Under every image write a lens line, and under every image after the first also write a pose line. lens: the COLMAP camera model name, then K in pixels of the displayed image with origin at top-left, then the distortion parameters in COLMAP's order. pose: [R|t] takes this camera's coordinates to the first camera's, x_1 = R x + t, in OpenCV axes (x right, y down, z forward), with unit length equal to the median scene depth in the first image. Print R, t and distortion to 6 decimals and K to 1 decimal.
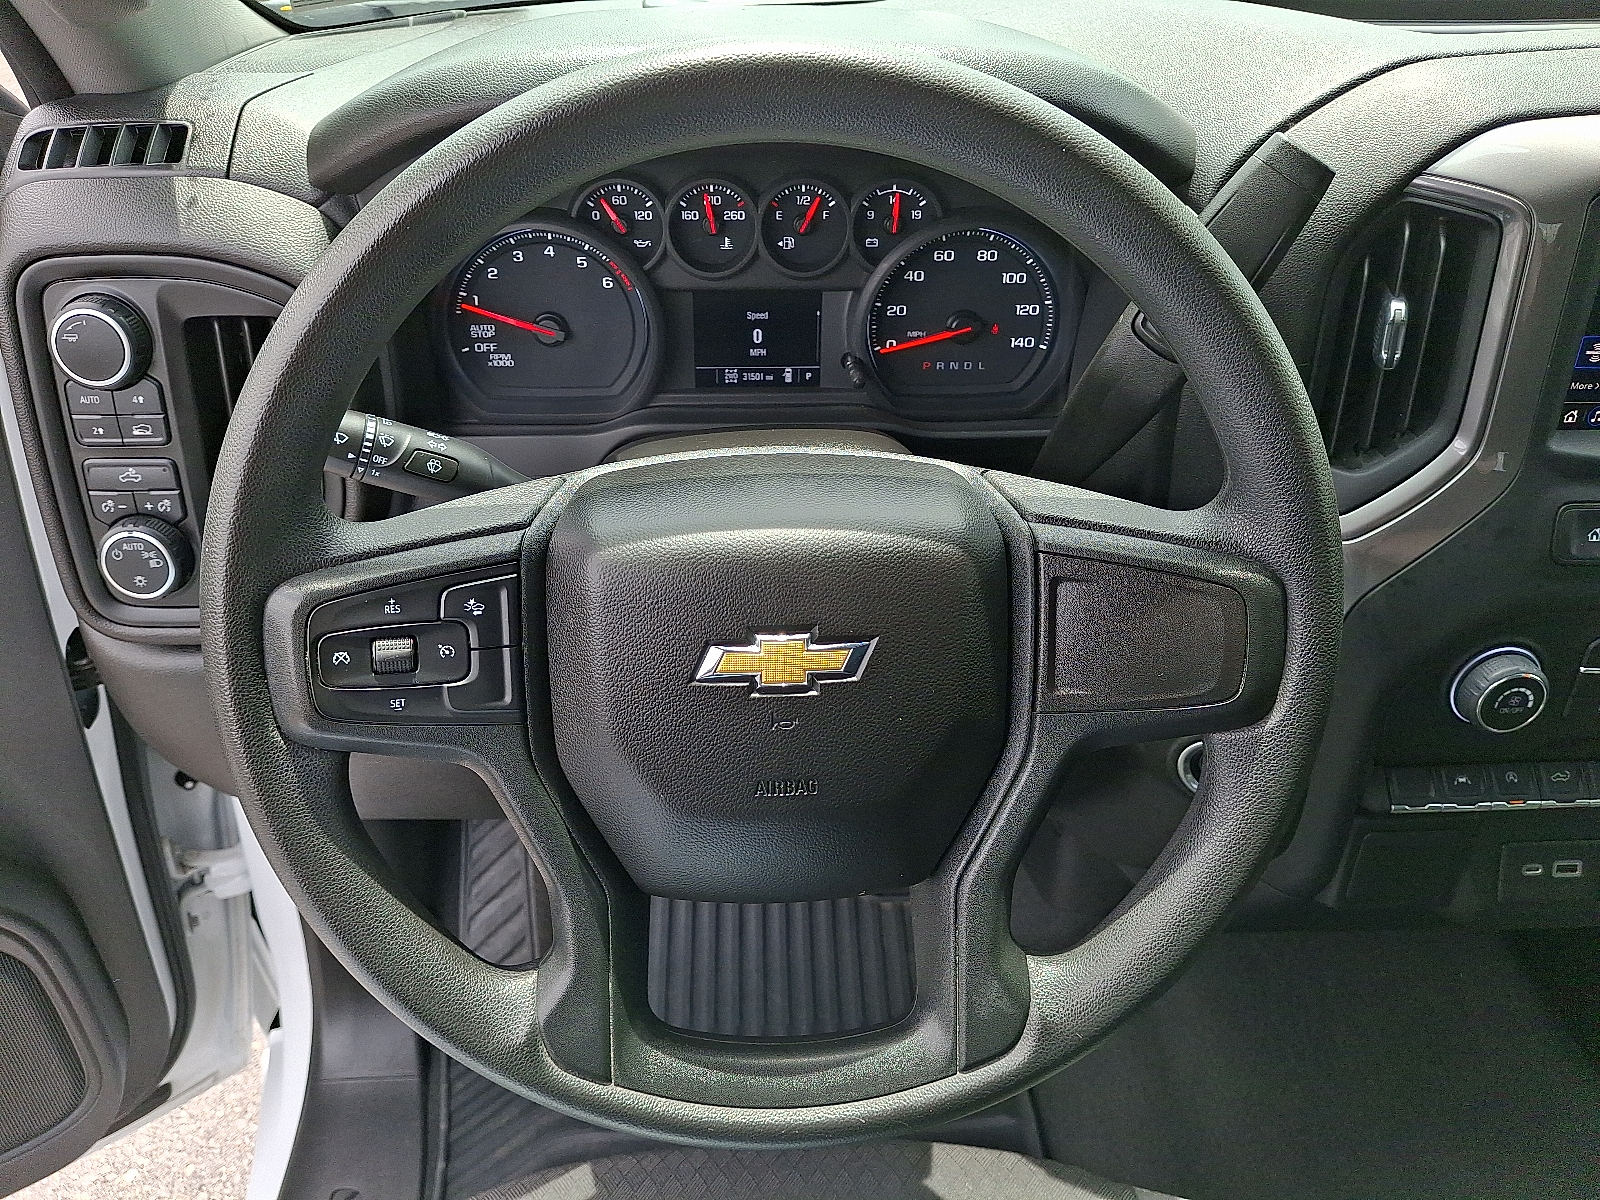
lens RADIAL K [[1292.9, 0, 800.0], [0, 1292.9, 600.0], [0, 0, 1]] dist [0.126922, -0.247083]
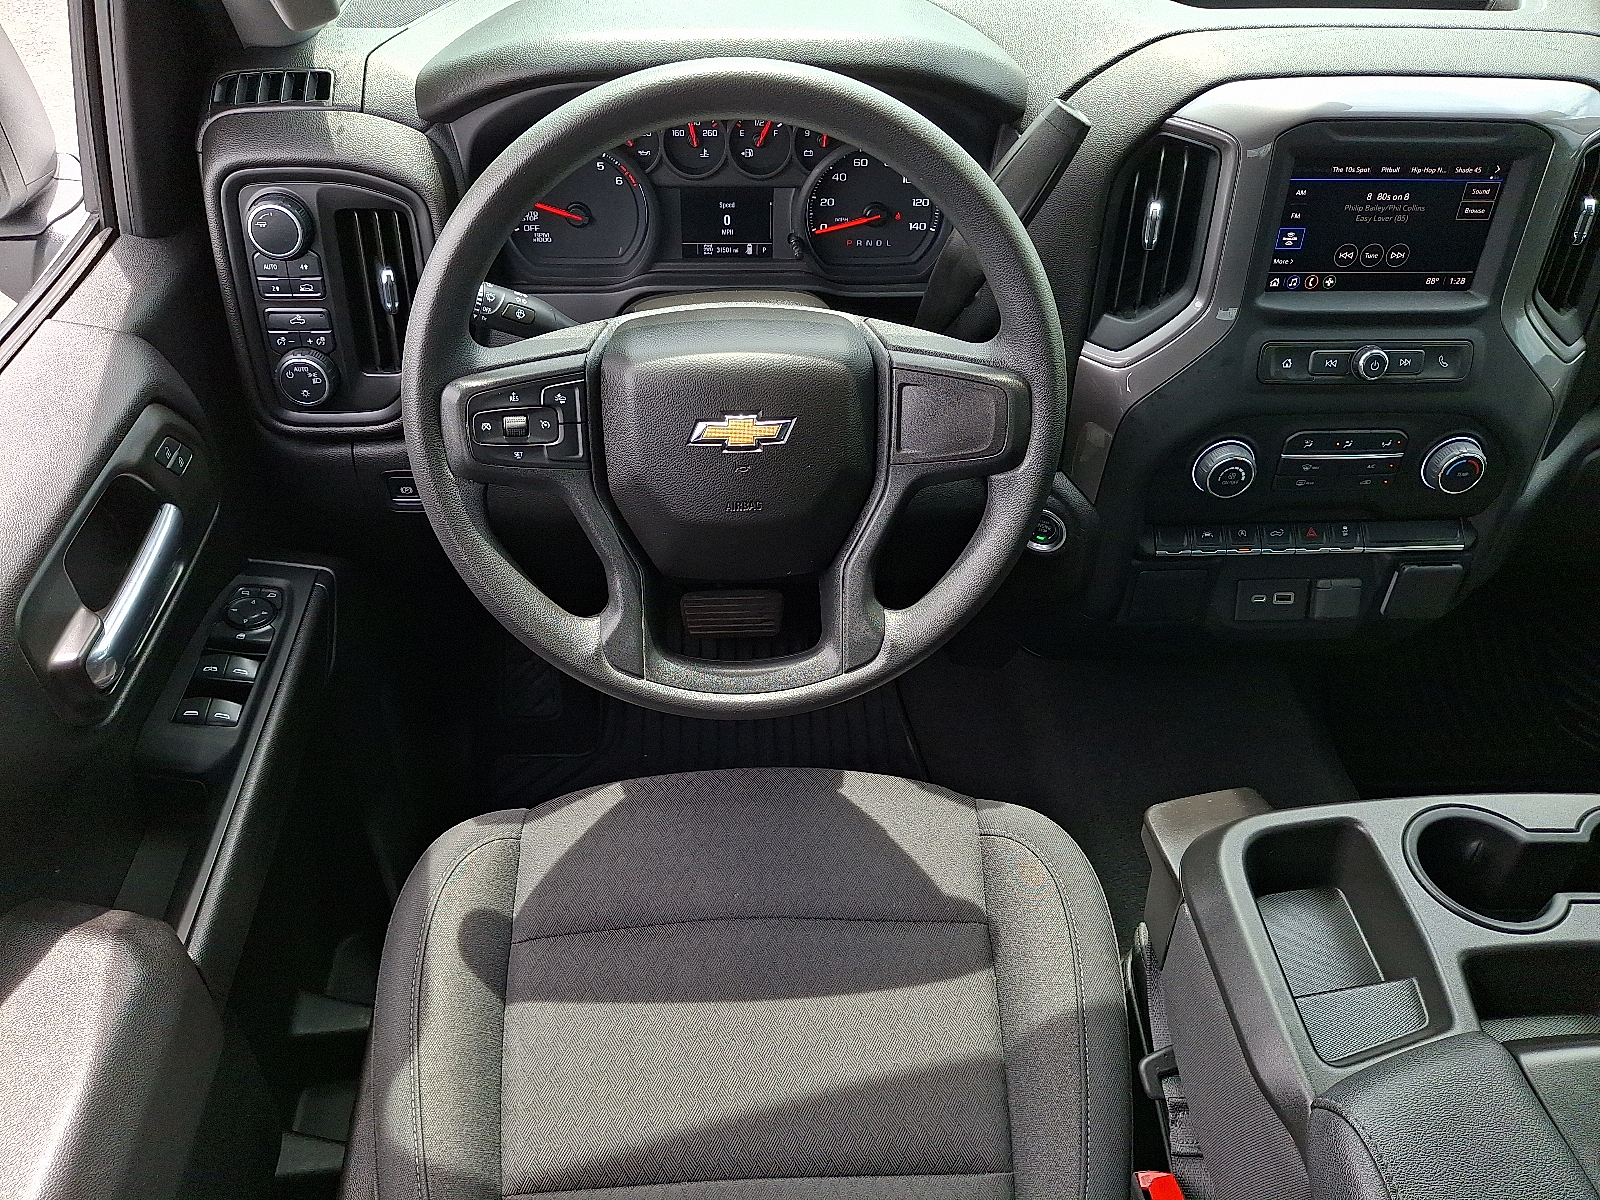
lens RADIAL K [[1292.9, 0, 800.0], [0, 1292.9, 600.0], [0, 0, 1]] dist [0.126922, -0.247083]
pose [[0.999826, -0.000565, 0.018660, 0.024045], [-0.001463, 0.994095, 0.108500, 0.061540], [-0.018611, -0.108508, 0.993921, -0.545930]]
